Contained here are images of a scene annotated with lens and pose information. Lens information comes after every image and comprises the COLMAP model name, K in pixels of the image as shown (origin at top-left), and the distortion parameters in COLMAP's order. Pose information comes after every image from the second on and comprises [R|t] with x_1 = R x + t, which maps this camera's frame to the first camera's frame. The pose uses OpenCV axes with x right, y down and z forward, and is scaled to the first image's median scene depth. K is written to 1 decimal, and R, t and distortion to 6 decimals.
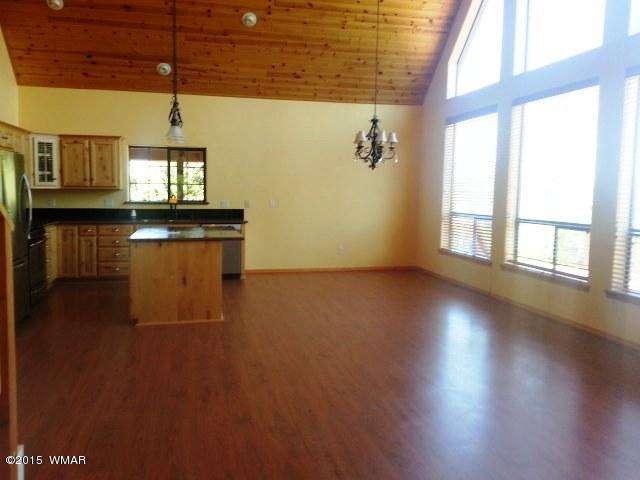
lens RADIAL K [[512.4, 0, 318.3], [0, 512.4, 238.2], [0, 0, 1]] dist [0.112730, -0.186973]
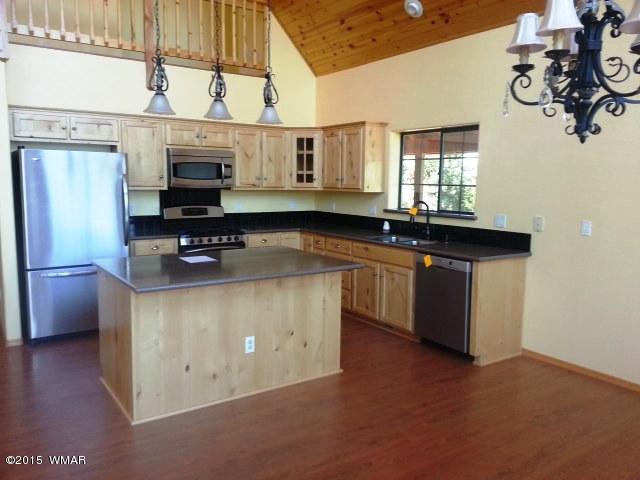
lens RADIAL K [[512.4, 0, 318.3], [0, 512.4, 238.2], [0, 0, 1]] dist [0.112730, -0.186973]
pose [[0.365885, 0.105599, -0.924650, 0.295977], [-0.099150, 0.992310, 0.074092, -0.079052], [0.925363, 0.064570, 0.373542, 0.681444]]
